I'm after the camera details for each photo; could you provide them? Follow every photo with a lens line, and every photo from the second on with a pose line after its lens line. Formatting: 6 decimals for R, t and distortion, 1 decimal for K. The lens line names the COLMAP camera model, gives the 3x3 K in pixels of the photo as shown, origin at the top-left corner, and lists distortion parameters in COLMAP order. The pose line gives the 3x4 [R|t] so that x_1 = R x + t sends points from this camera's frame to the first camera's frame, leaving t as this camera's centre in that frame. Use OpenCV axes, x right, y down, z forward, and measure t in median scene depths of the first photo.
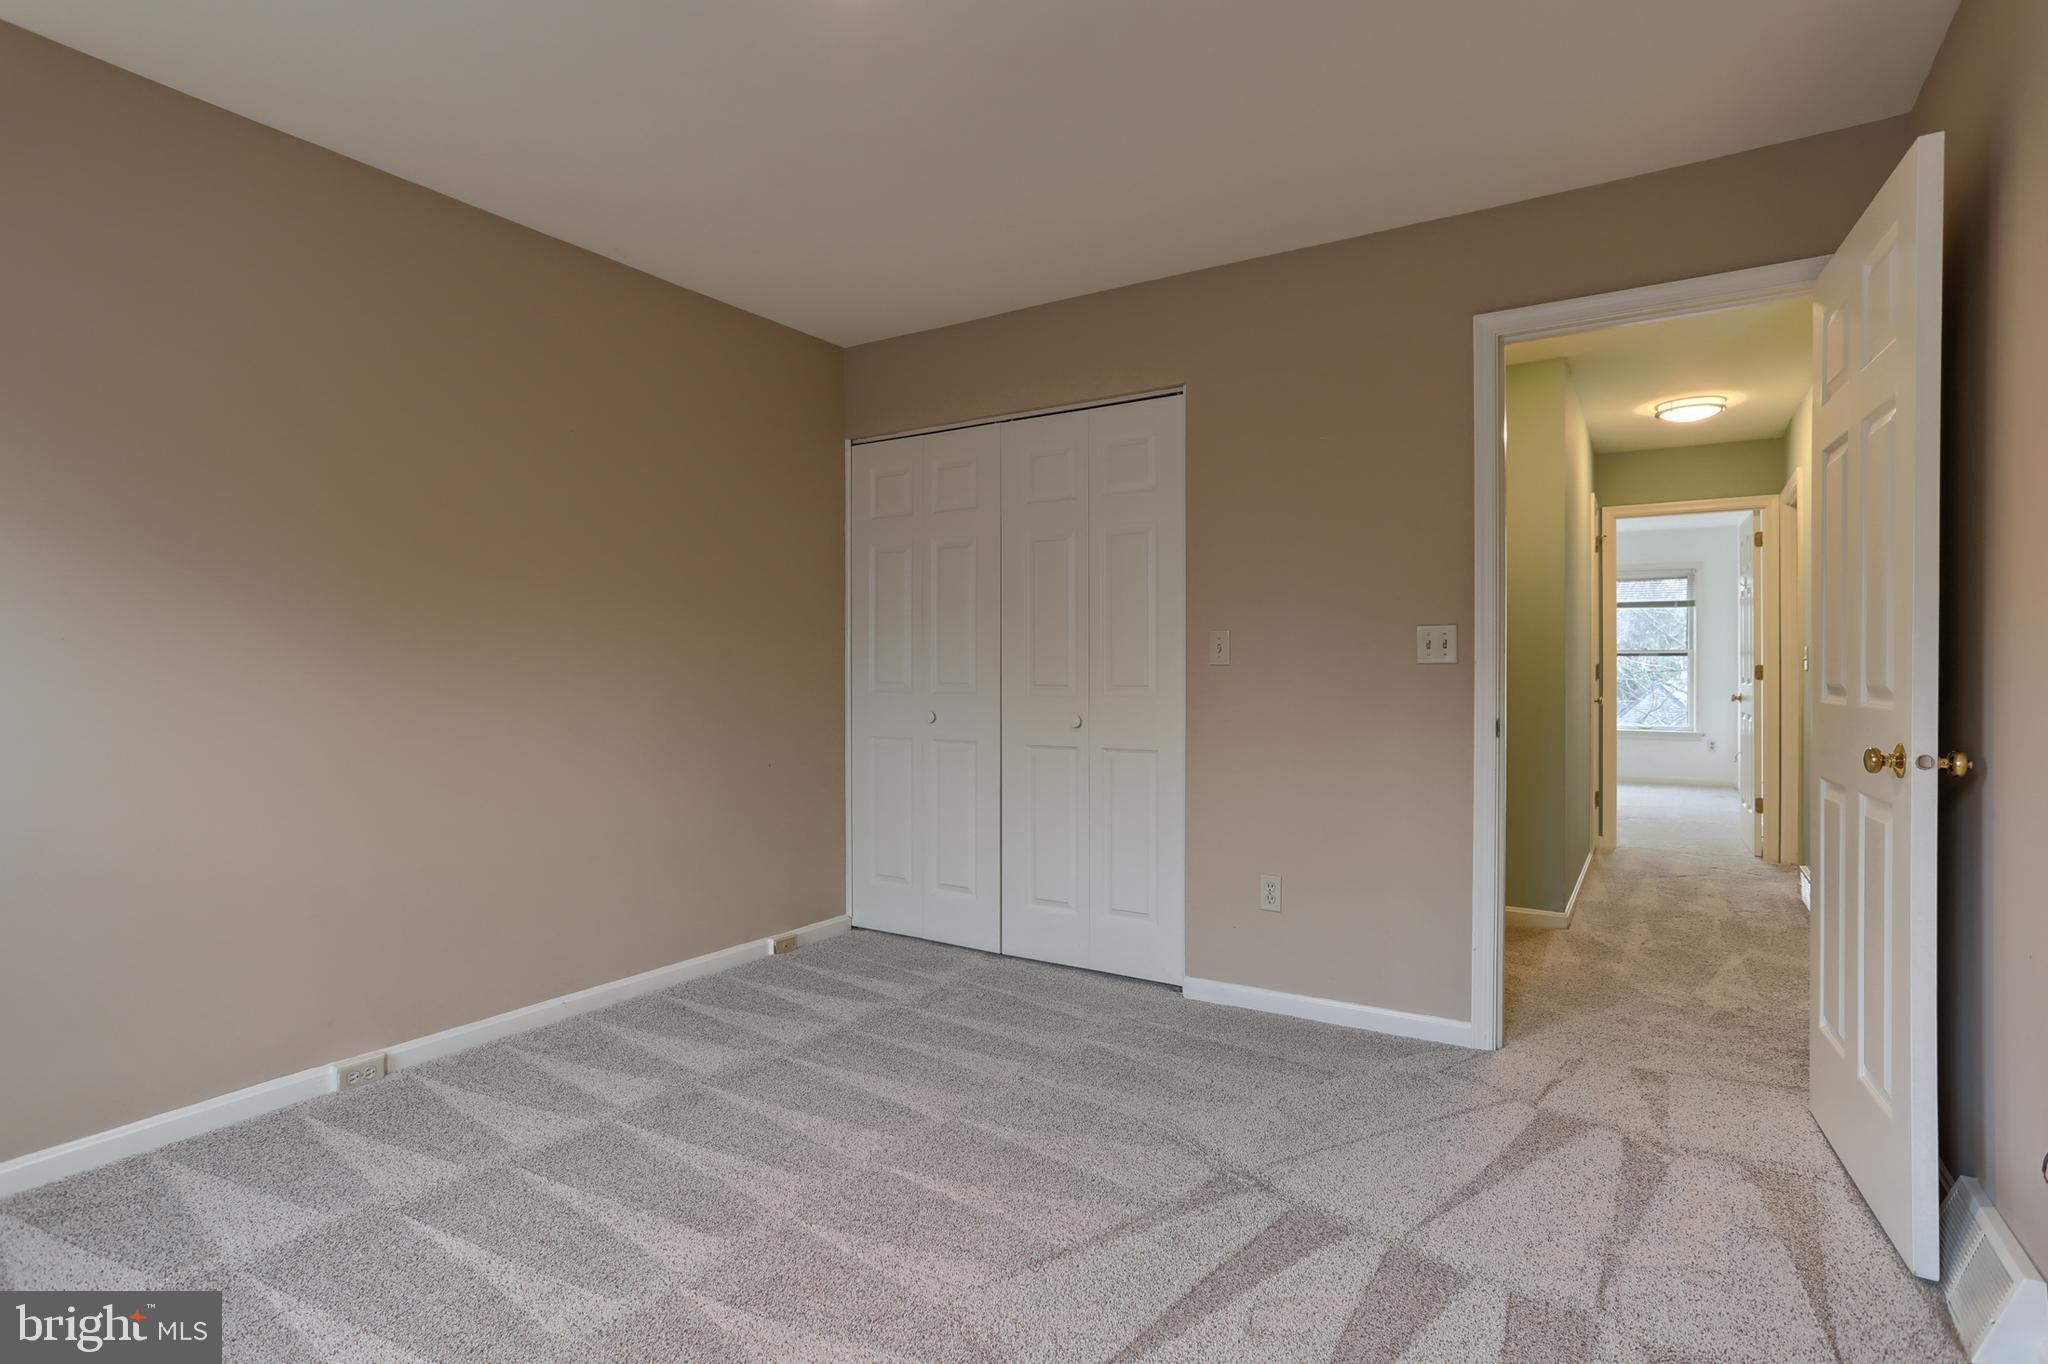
lens RADIAL K [[1024.7, 0, 1021.7], [0, 1024.7, 677.5], [0, 0, 1]] dist [-0.039381, 0.029989]
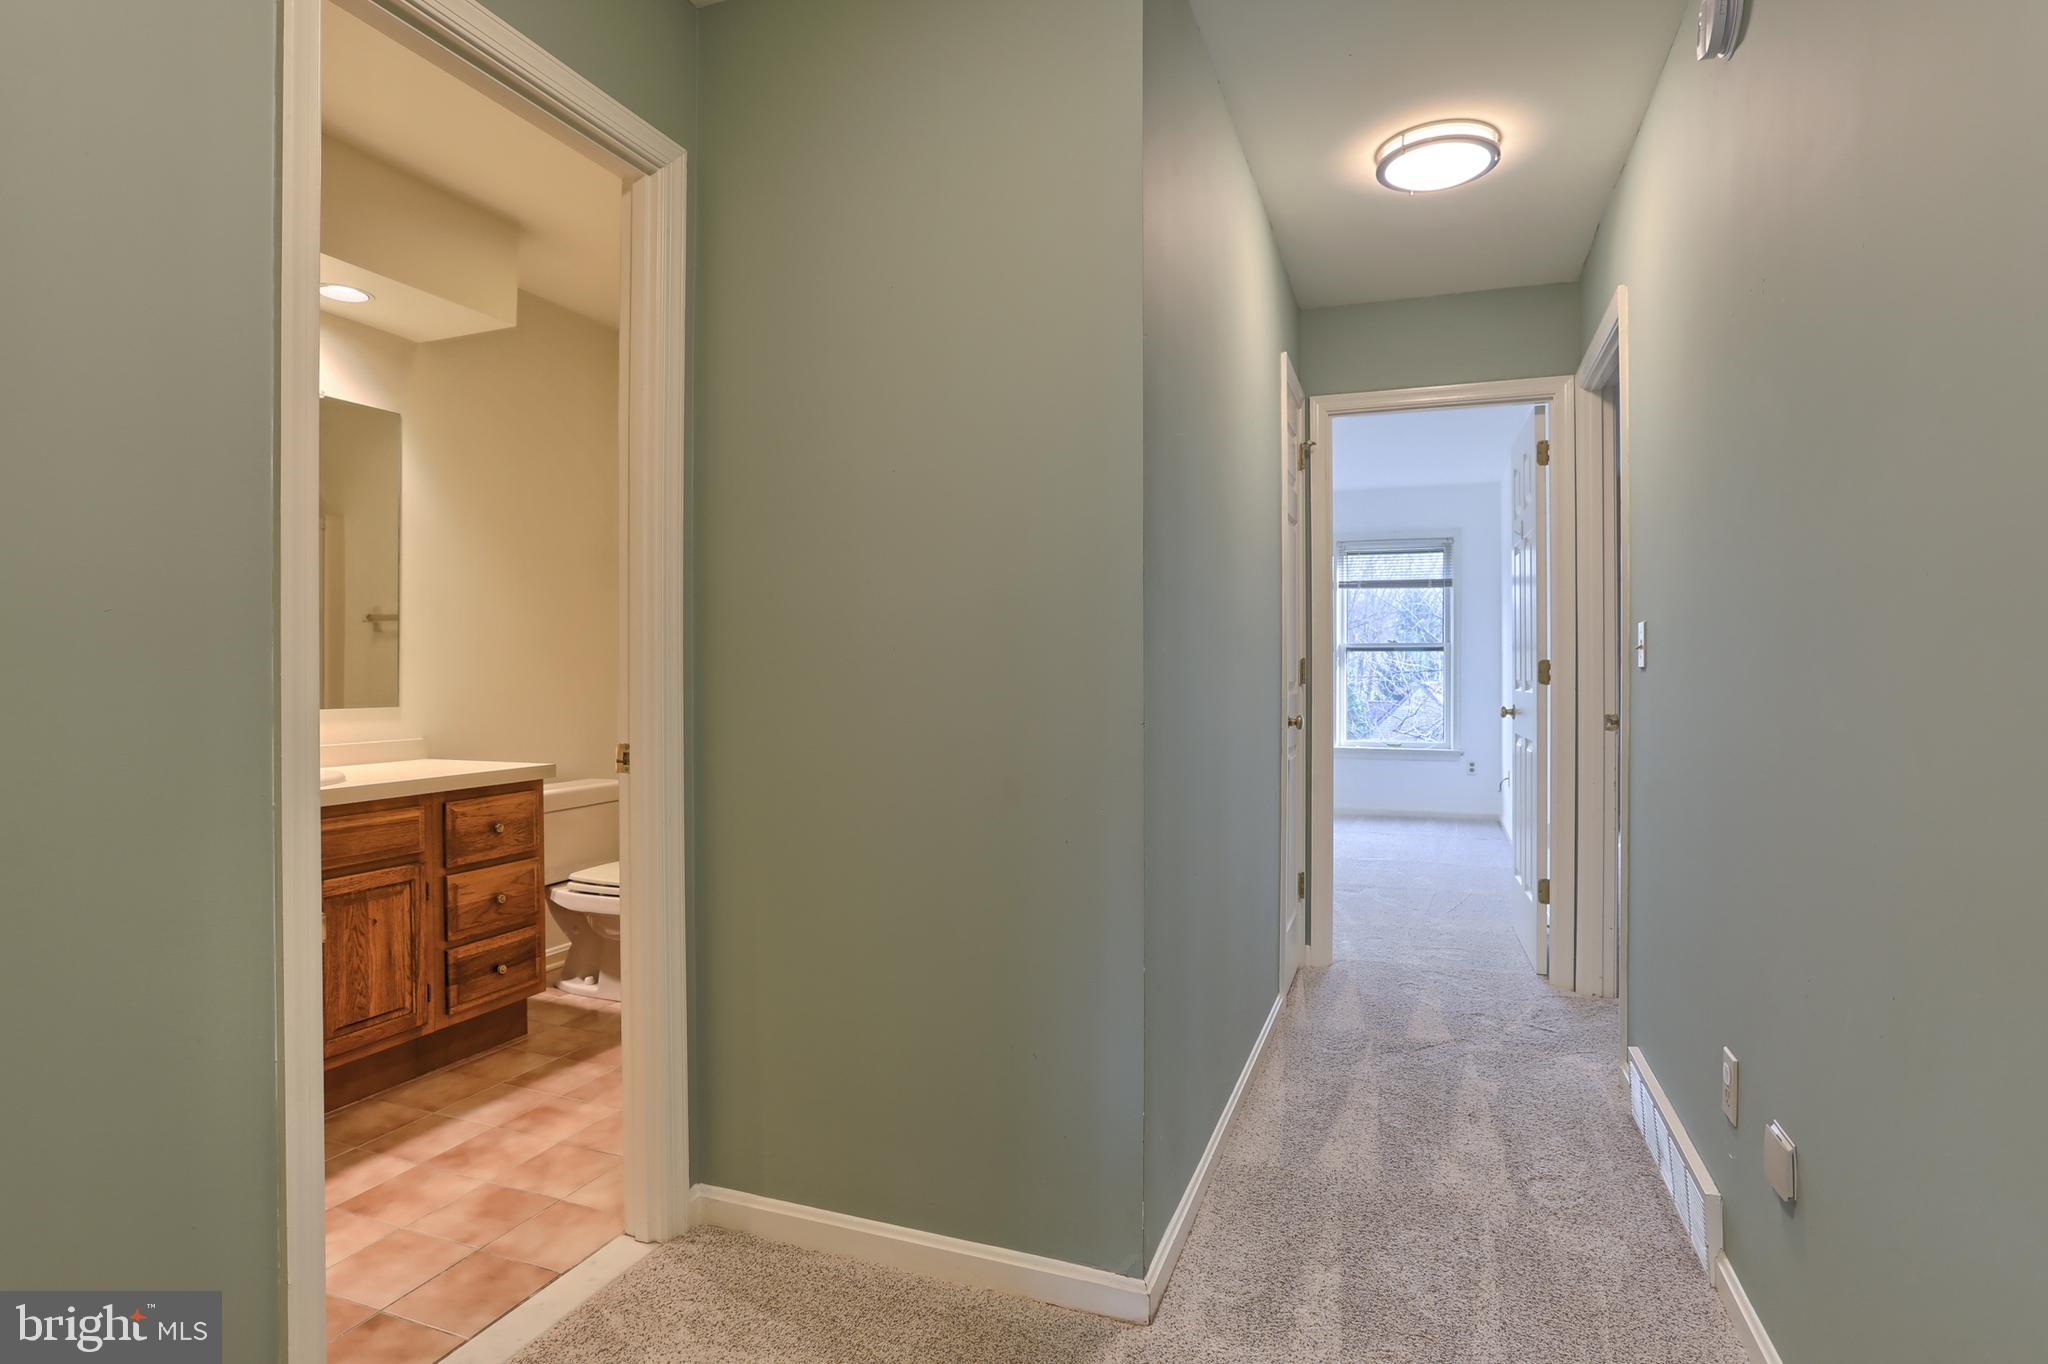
lens RADIAL K [[1080.8, 0, 1024.0], [0, 1080.8, 682.0], [0, 0, 1]] dist [-0.055560, 0.036027]
pose [[0.978976, -0.002125, 0.203966, 0.277959], [0.001446, 0.999993, 0.003475, -0.001690], [-0.203972, -0.003107, 0.978972, 0.414495]]
